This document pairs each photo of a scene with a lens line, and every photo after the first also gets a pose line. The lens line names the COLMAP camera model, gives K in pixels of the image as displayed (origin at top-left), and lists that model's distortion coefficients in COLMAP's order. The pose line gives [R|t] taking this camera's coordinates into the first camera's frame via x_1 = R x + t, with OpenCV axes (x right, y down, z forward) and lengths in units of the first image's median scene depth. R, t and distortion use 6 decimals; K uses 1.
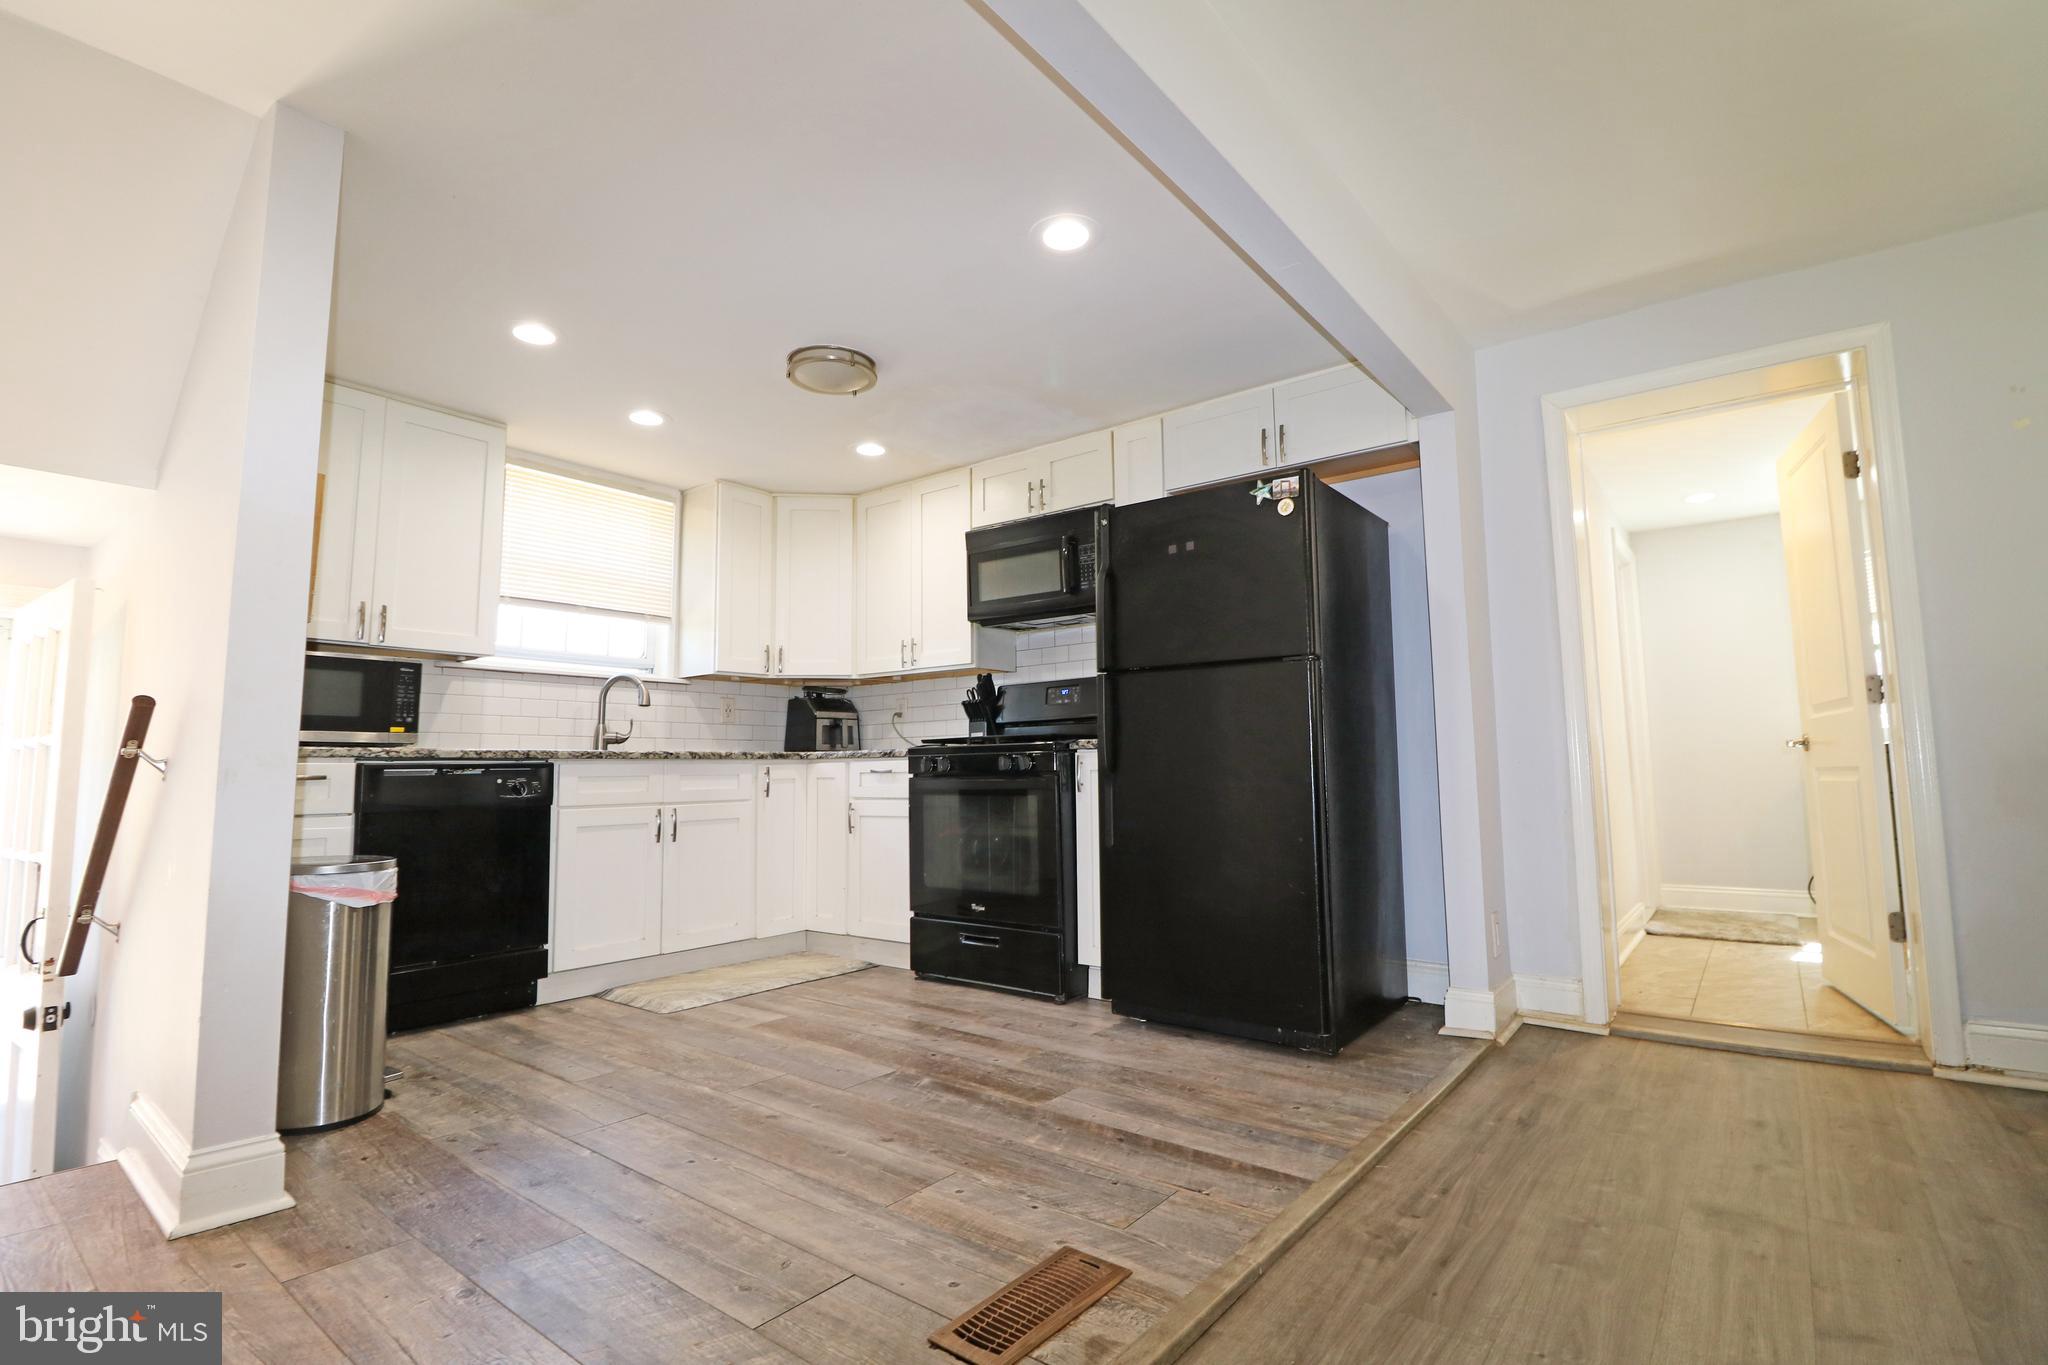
lens RADIAL K [[948.5, 0, 1038.9], [0, 948.5, 677.4], [0, 0, 1]] dist [0.000517, -0.013685]
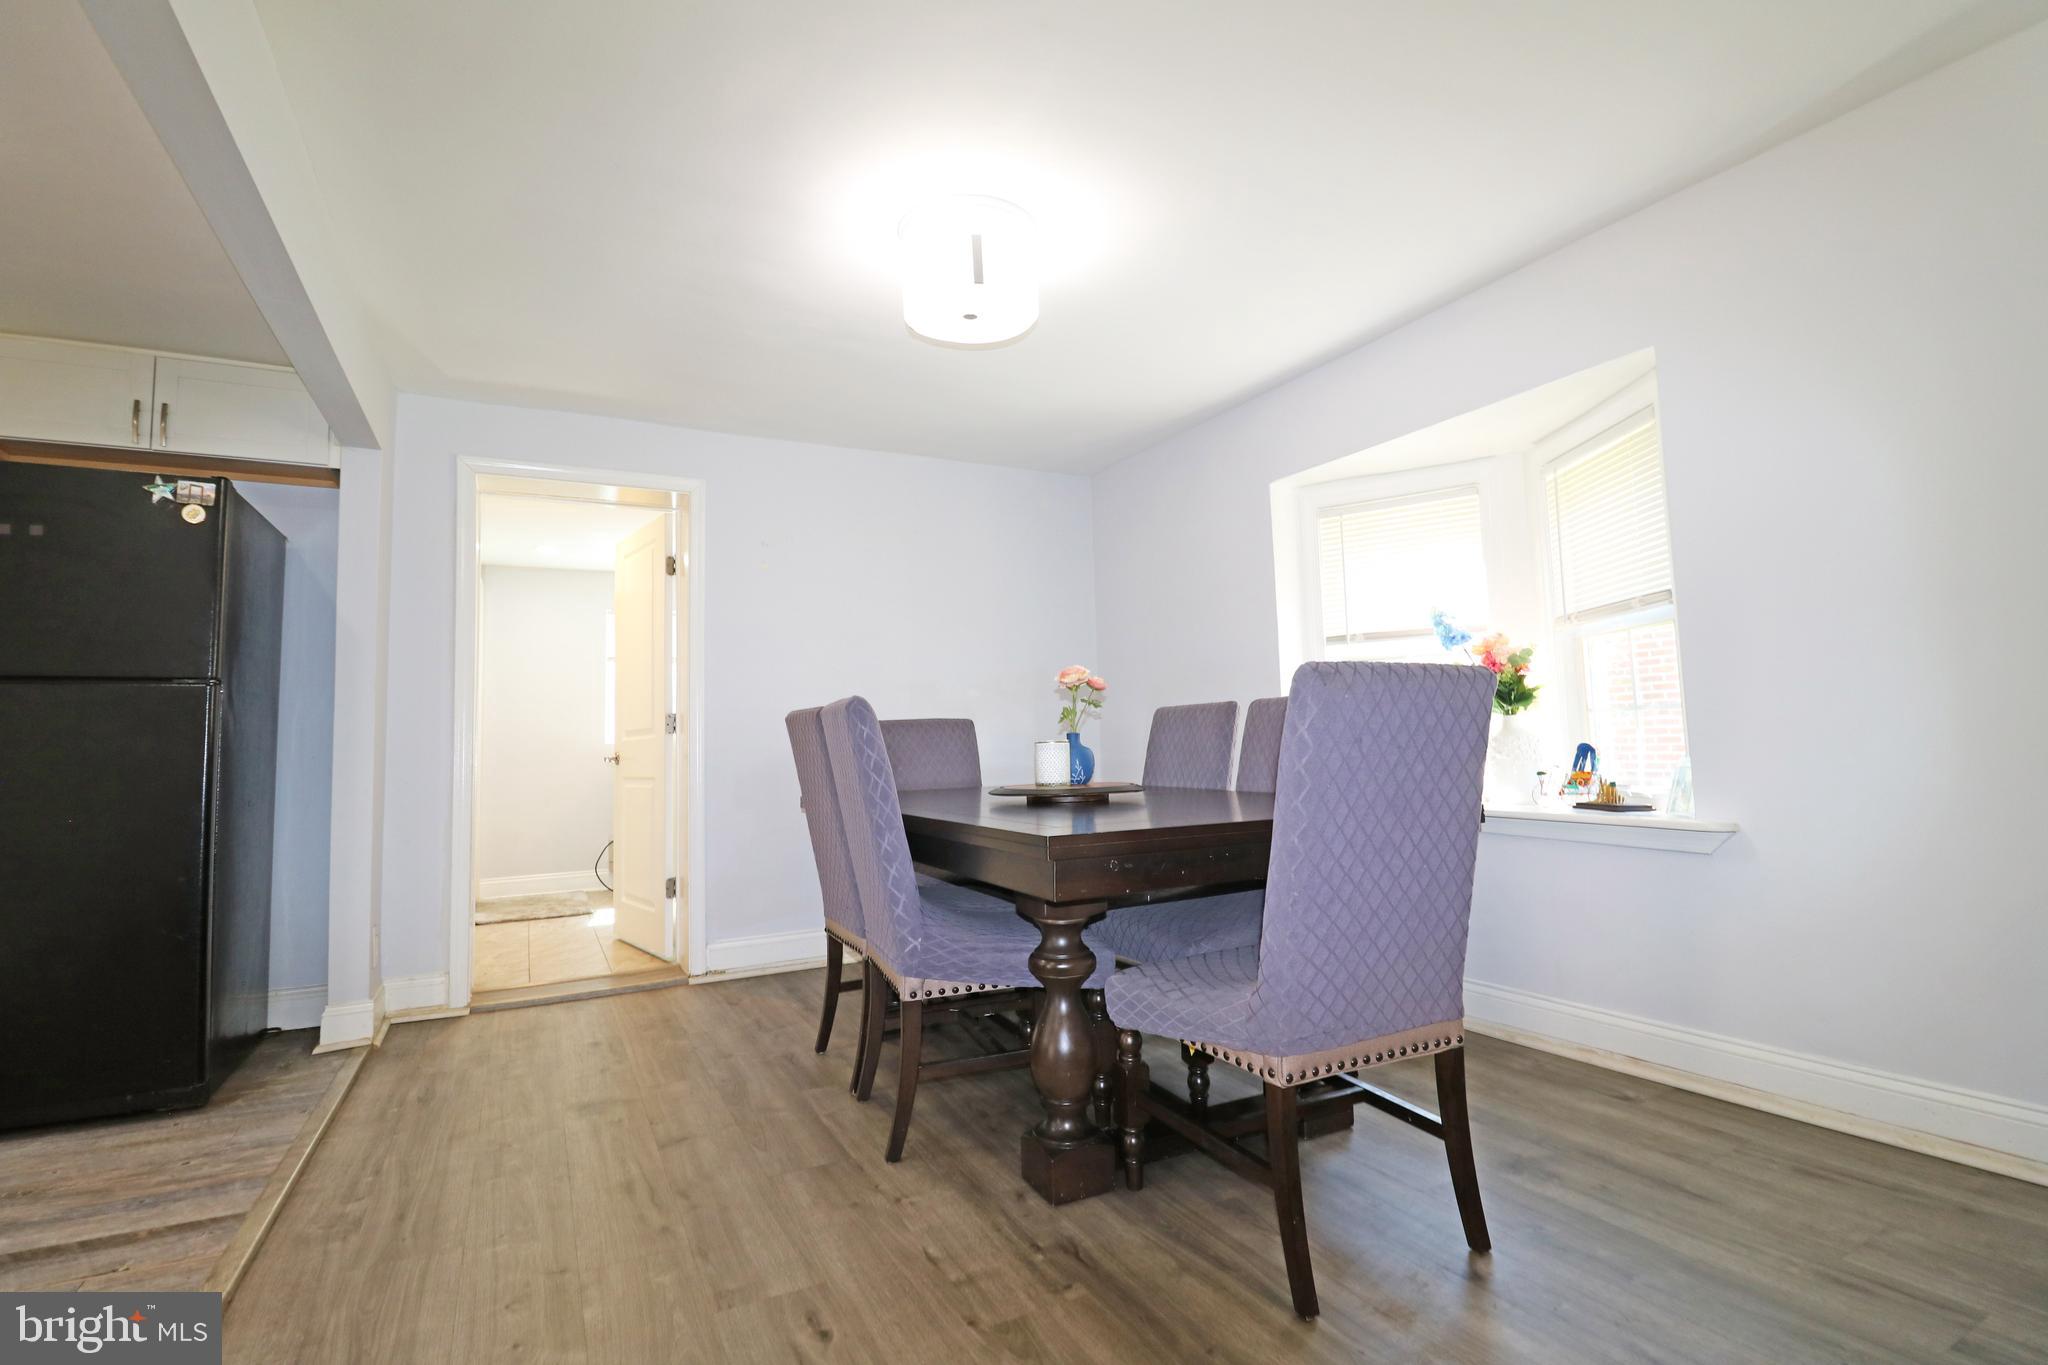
lens RADIAL K [[951.4, 0, 1035.0], [0, 951.4, 663.5], [0, 0, 1]] dist [-0.000705, -0.012364]
pose [[0.414879, 0.073759, 0.906882, -0.196014], [-0.063978, 0.996607, -0.051787, -0.037216], [-0.907624, -0.036535, 0.418190, -0.107689]]
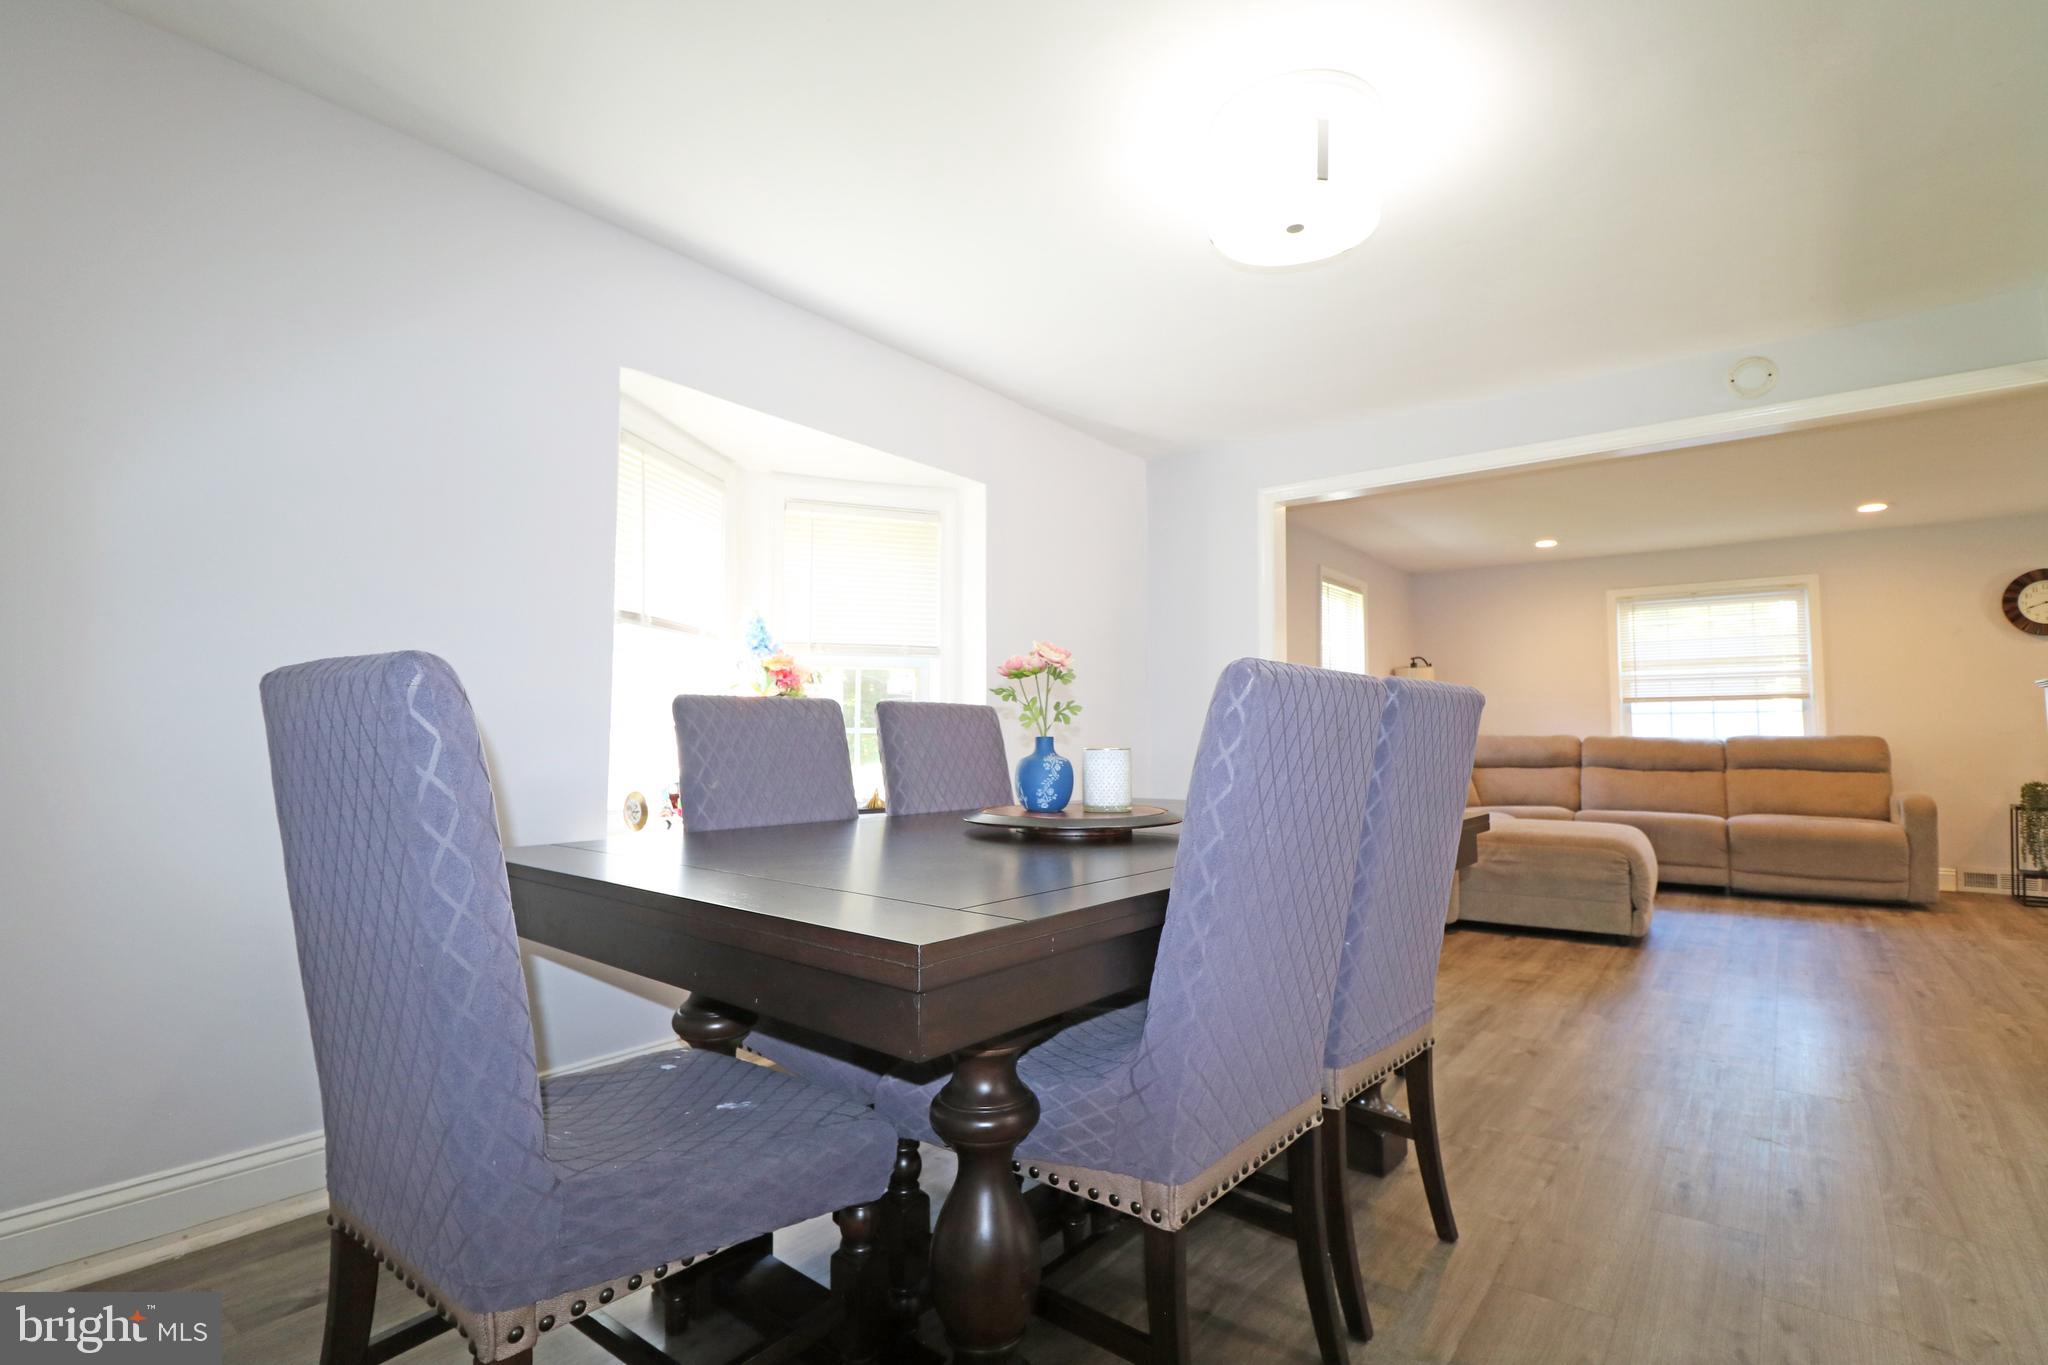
lens RADIAL K [[957.0, 0, 1034.5], [0, 957.0, 671.6], [0, 0, 1]] dist [0.002401, -0.013827]
pose [[-0.999893, 0.011609, 0.008890, 0.664254], [0.009985, 0.986257, -0.164918, 0.043123], [-0.010682, -0.164812, -0.986267, 0.891284]]
